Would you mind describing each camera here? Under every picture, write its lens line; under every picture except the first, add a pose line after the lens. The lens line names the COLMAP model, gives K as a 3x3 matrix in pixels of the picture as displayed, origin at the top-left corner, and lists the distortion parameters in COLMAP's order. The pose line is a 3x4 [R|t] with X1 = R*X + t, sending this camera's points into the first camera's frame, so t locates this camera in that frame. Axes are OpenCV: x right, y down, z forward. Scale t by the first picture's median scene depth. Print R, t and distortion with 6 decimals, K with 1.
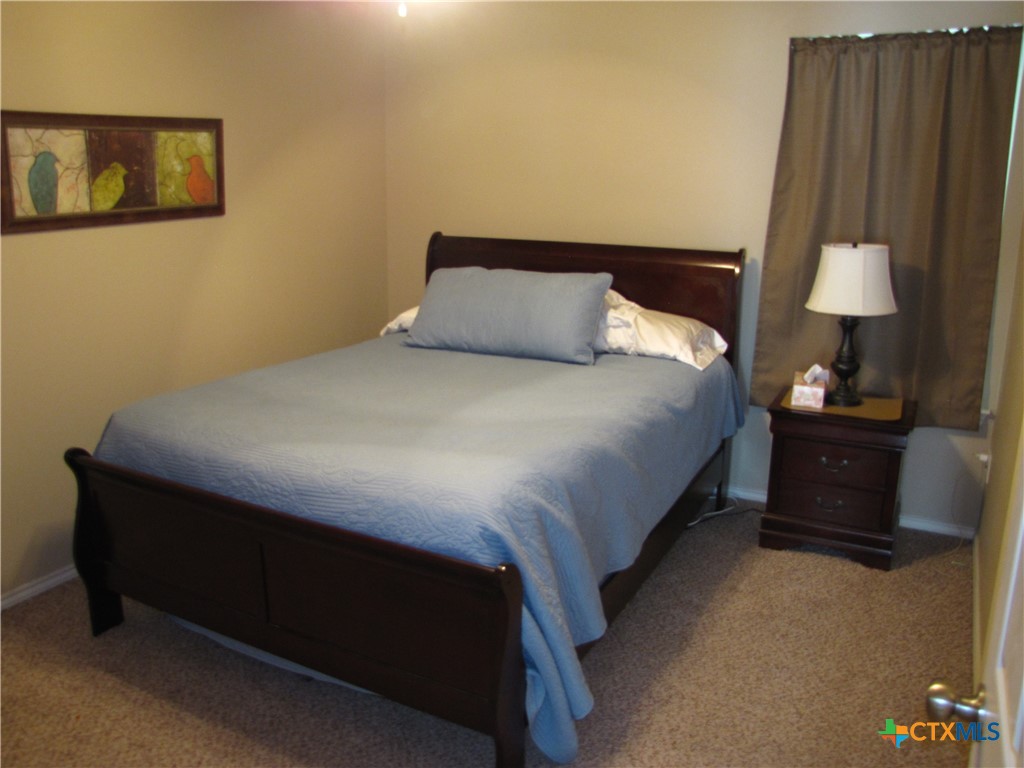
lens RADIAL K [[848.2, 0, 512.0], [0, 848.2, 384.0], [0, 0, 1]] dist [-0.181866, 0.153033]
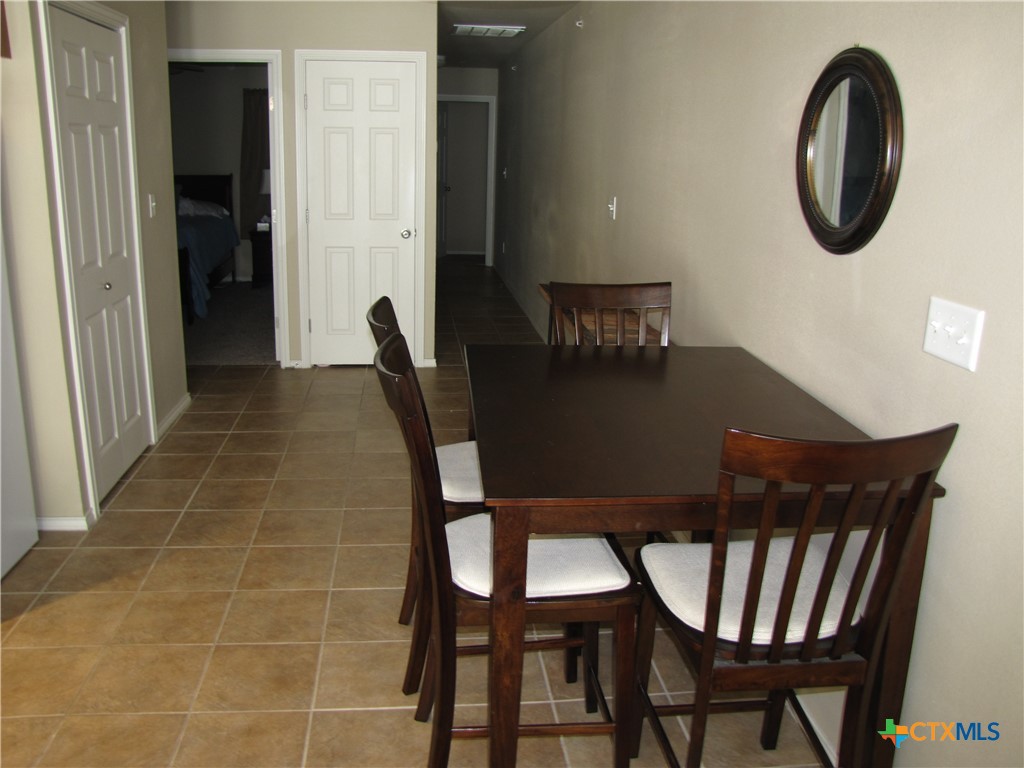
lens RADIAL K [[848.2, 0, 512.0], [0, 848.2, 384.0], [0, 0, 1]] dist [-0.181866, 0.153033]
pose [[0.811748, -0.134425, 0.568326, -0.508299], [0.117427, 0.990843, 0.066639, 0.384302], [-0.572080, 0.012643, 0.820100, -1.436950]]
